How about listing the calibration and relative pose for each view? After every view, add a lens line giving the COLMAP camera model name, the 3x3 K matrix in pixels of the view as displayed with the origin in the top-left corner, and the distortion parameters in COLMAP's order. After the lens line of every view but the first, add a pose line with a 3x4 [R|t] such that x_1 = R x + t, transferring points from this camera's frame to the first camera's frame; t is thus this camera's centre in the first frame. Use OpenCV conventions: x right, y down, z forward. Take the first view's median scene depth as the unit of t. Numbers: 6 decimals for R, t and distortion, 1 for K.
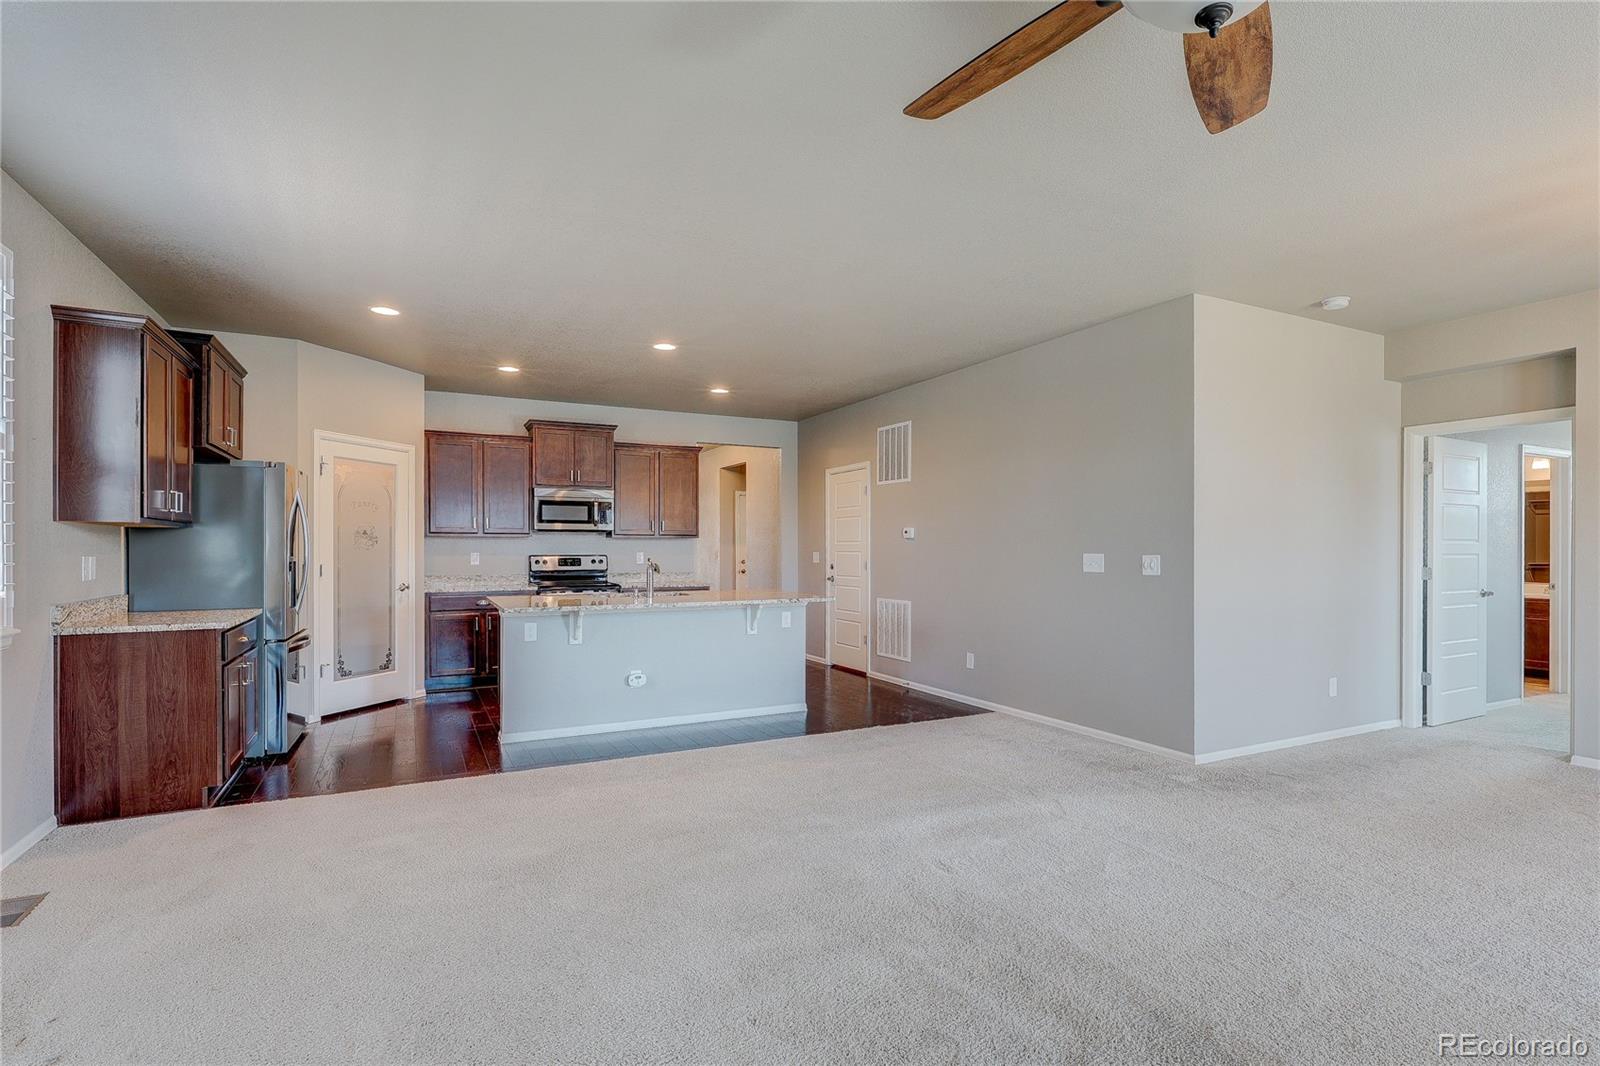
lens RADIAL K [[757.2, 0, 797.6], [0, 757.2, 544.2], [0, 0, 1]] dist [0.001862, 0.000274]
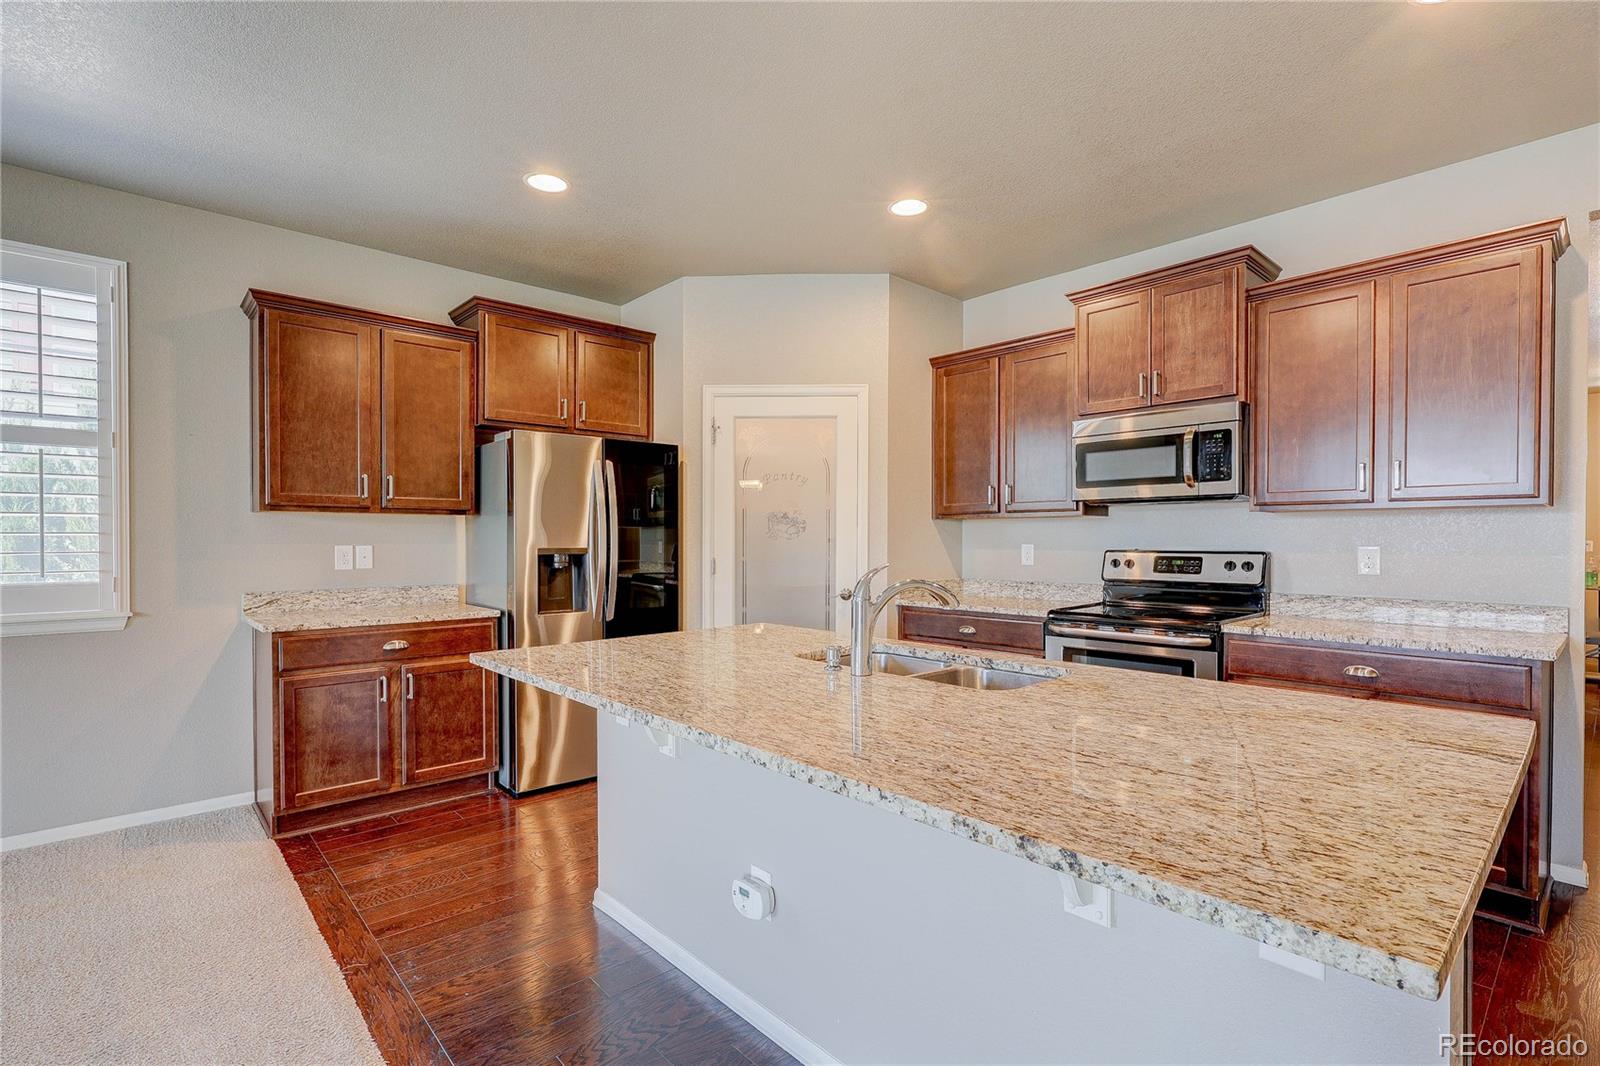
lens RADIAL K [[757.2, 0, 799.0], [0, 757.2, 538.8], [0, 0, 1]] dist [0.001862, 0.000274]
pose [[0.265246, -0.000920, -0.964180, 0.105336], [0.006073, 0.999981, 0.000716, 0.005069], [0.964162, -0.006046, 0.265246, 0.648943]]
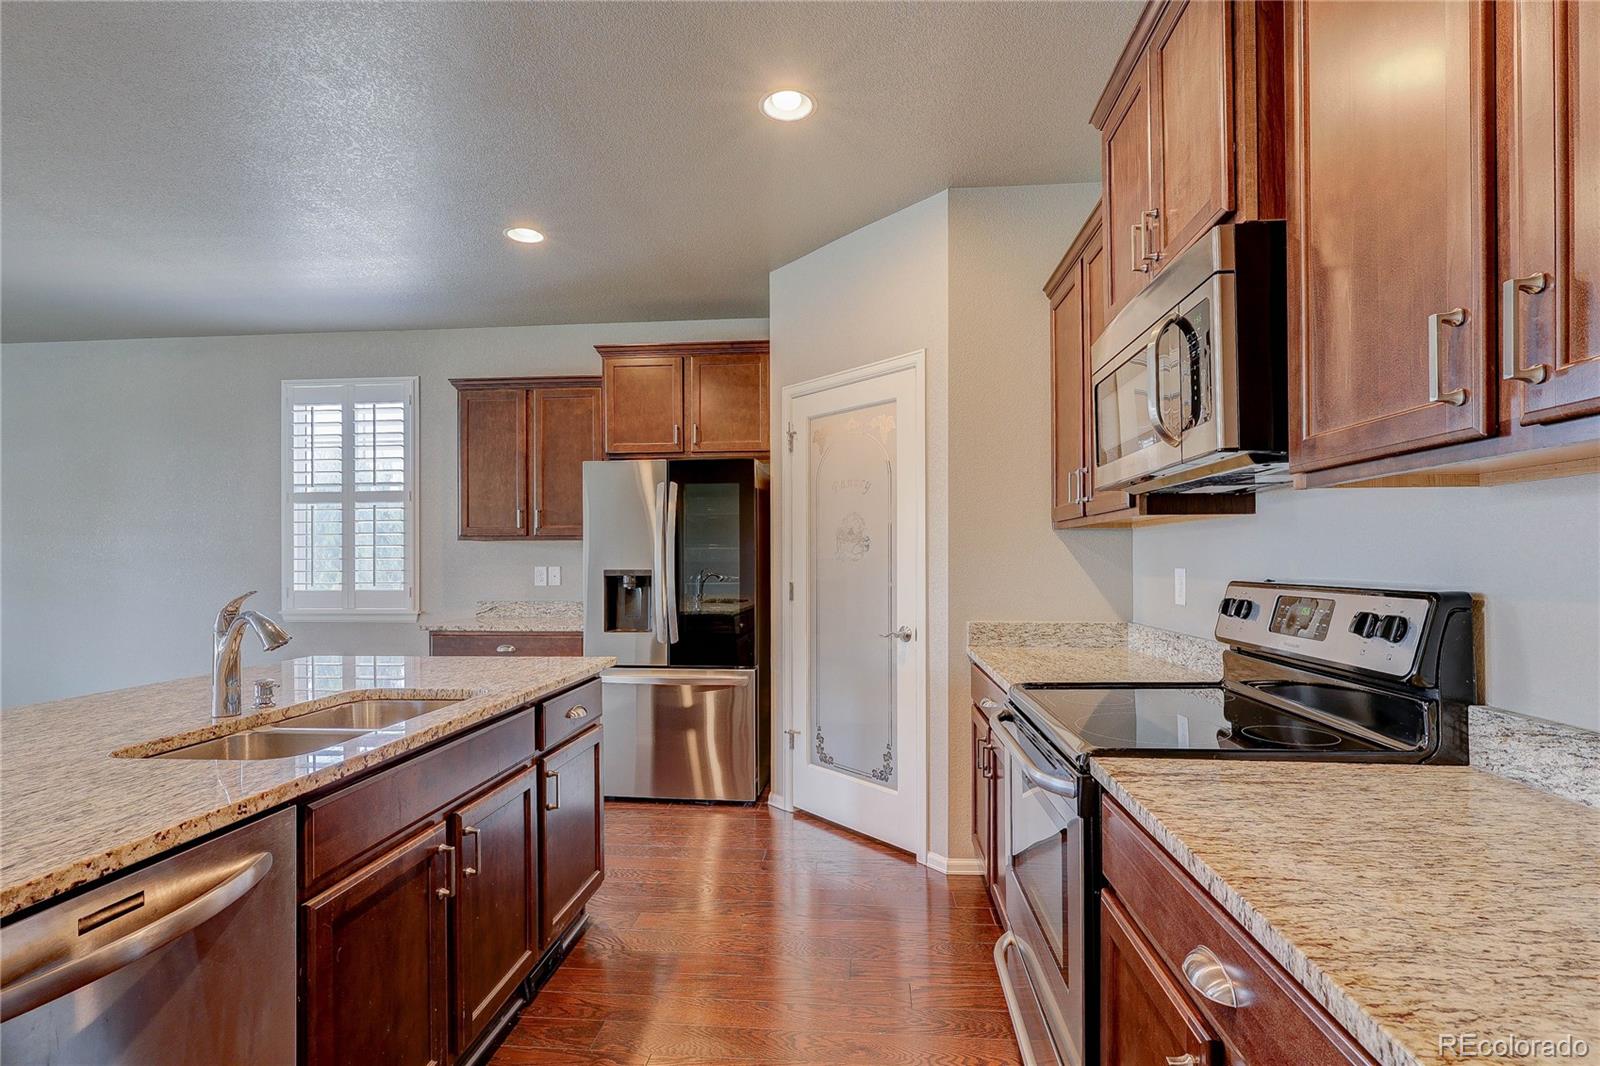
lens RADIAL K [[757.2, 0, 810.6], [0, 757.2, 556.0], [0, 0, 1]] dist [0.001862, 0.000274]
pose [[-0.529766, -0.005454, -0.848127, -0.044444], [0.007640, 0.999908, -0.011201, 0.007831], [0.848110, -0.012413, -0.529675, 1.016505]]
